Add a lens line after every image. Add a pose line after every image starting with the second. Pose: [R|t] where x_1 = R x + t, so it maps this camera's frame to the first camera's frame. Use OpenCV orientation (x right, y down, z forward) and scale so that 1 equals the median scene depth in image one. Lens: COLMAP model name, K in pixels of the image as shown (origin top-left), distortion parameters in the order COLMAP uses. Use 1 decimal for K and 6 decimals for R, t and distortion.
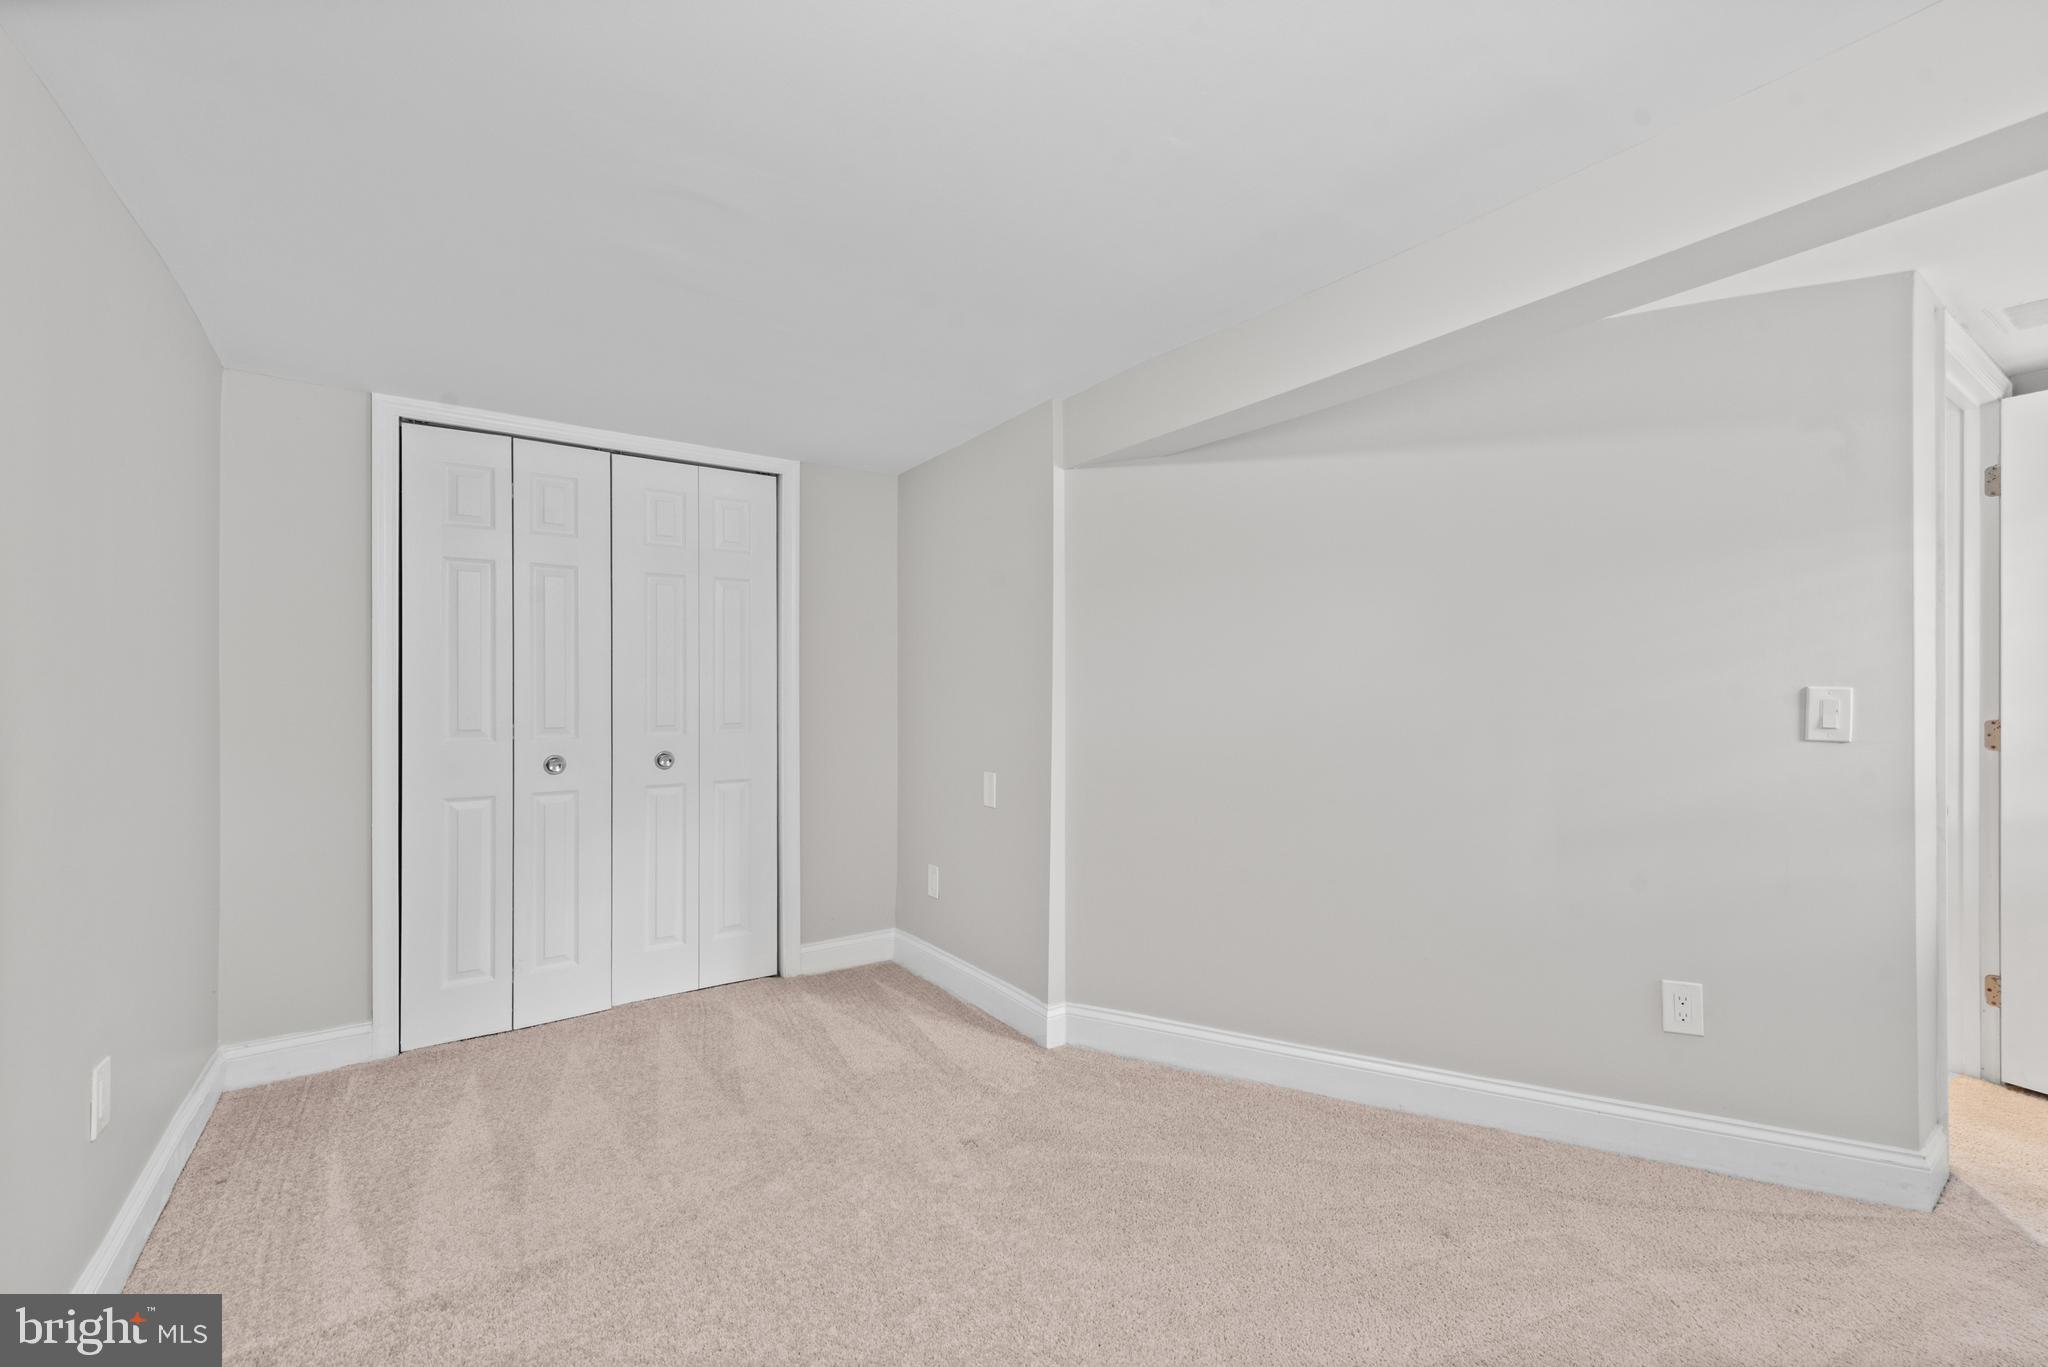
lens RADIAL K [[861.4, 0, 1027.0], [0, 861.4, 680.7], [0, 0, 1]] dist [0.014913, -0.003462]
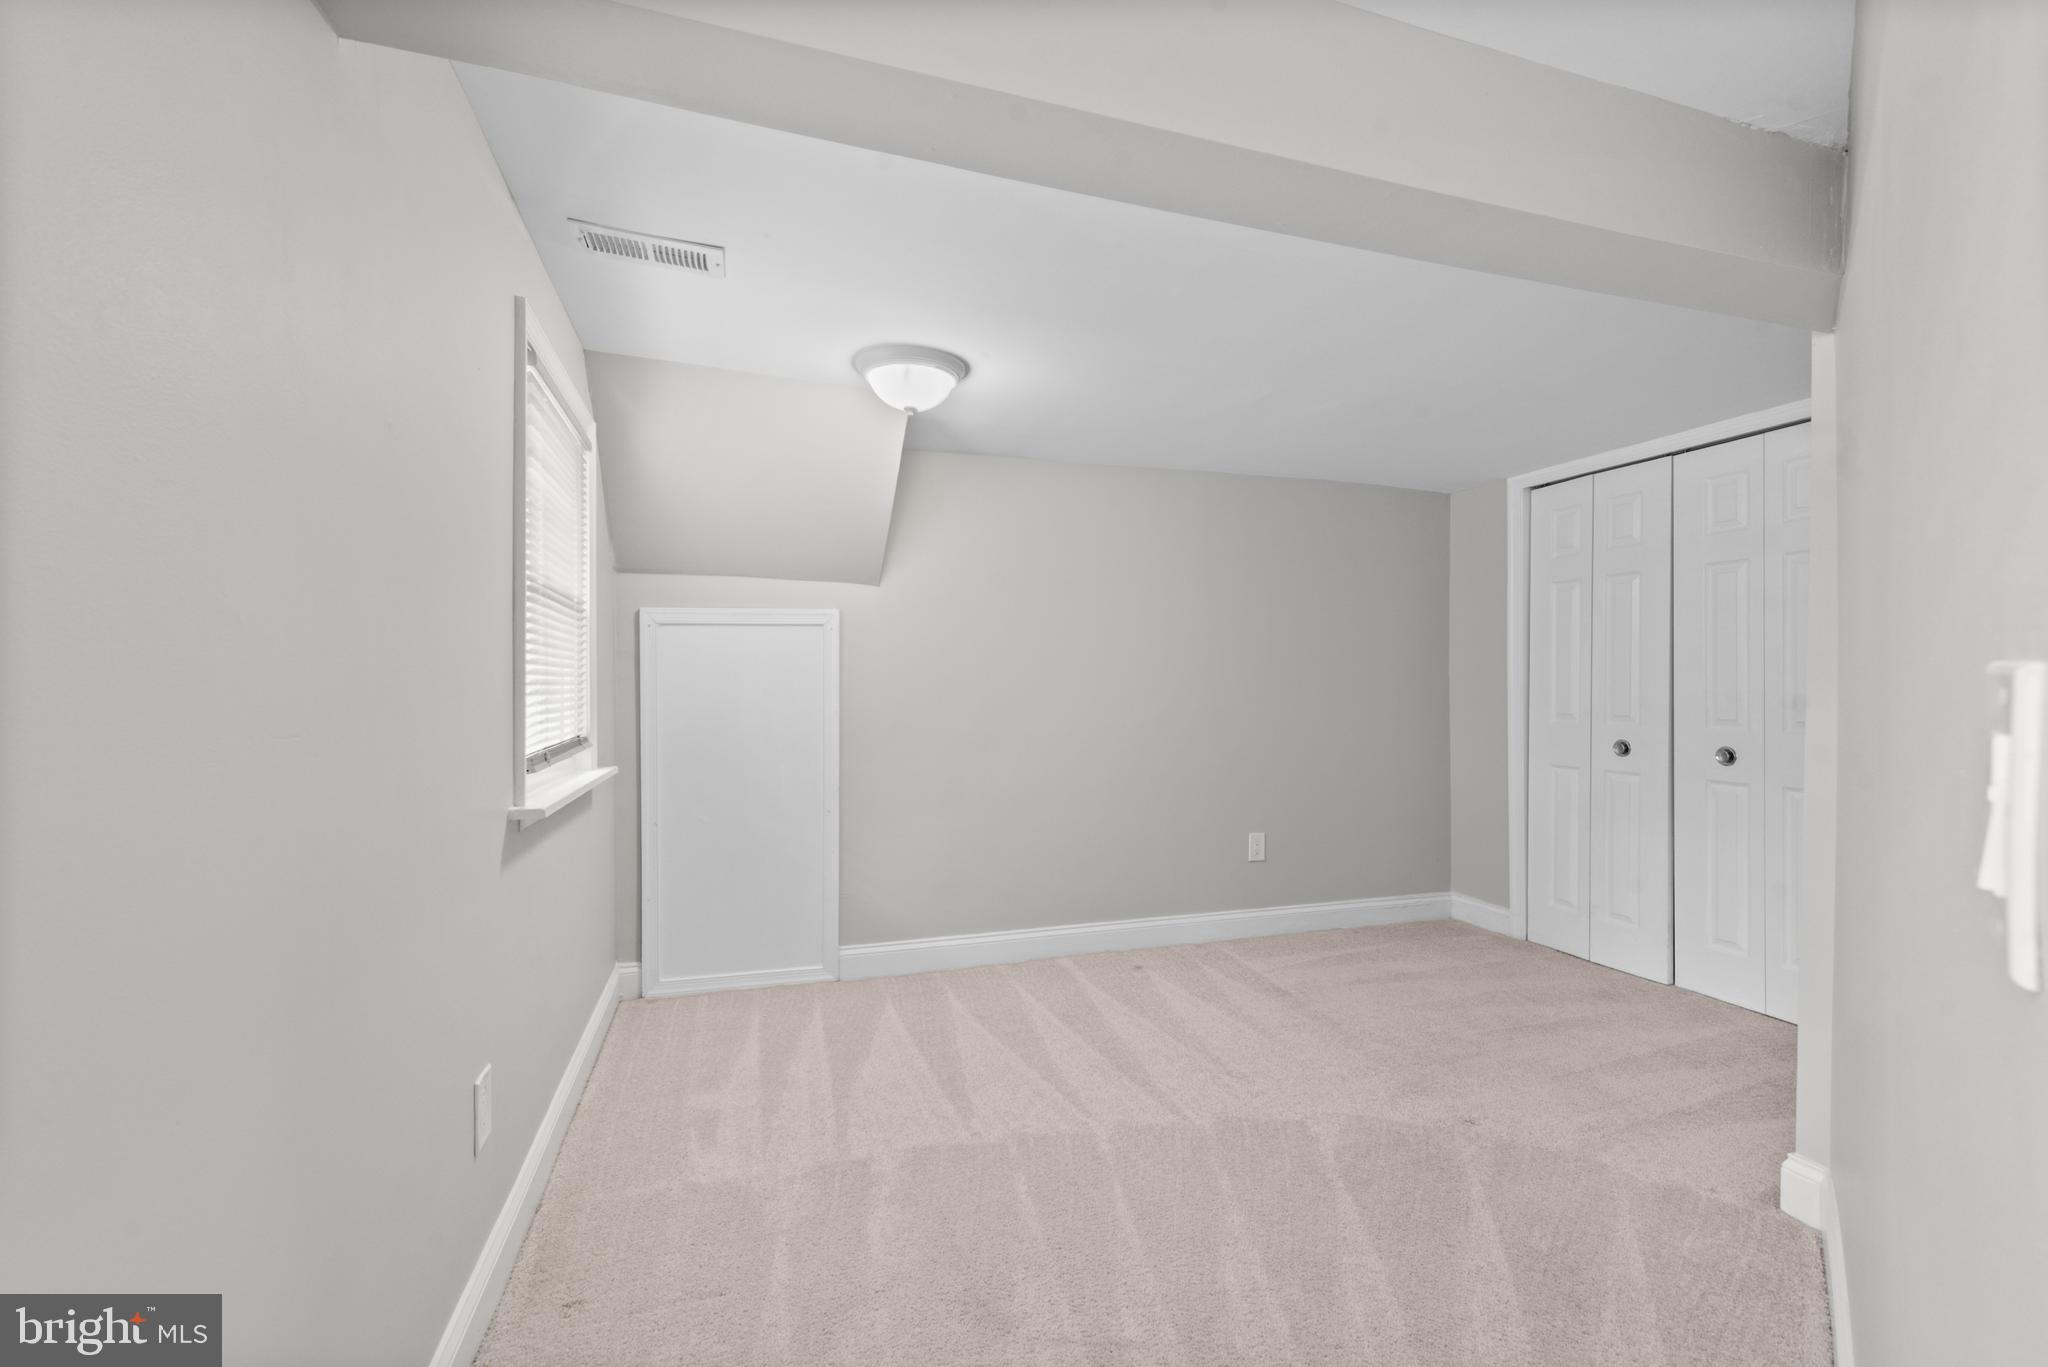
lens RADIAL K [[861.4, 0, 1028.1], [0, 861.4, 688.7], [0, 0, 1]] dist [0.014913, -0.003462]
pose [[-0.282106, 0.009281, -0.959338, 0.760502], [0.009310, 0.999933, 0.006936, 0.003469], [0.959338, -0.006975, -0.282173, 0.558683]]
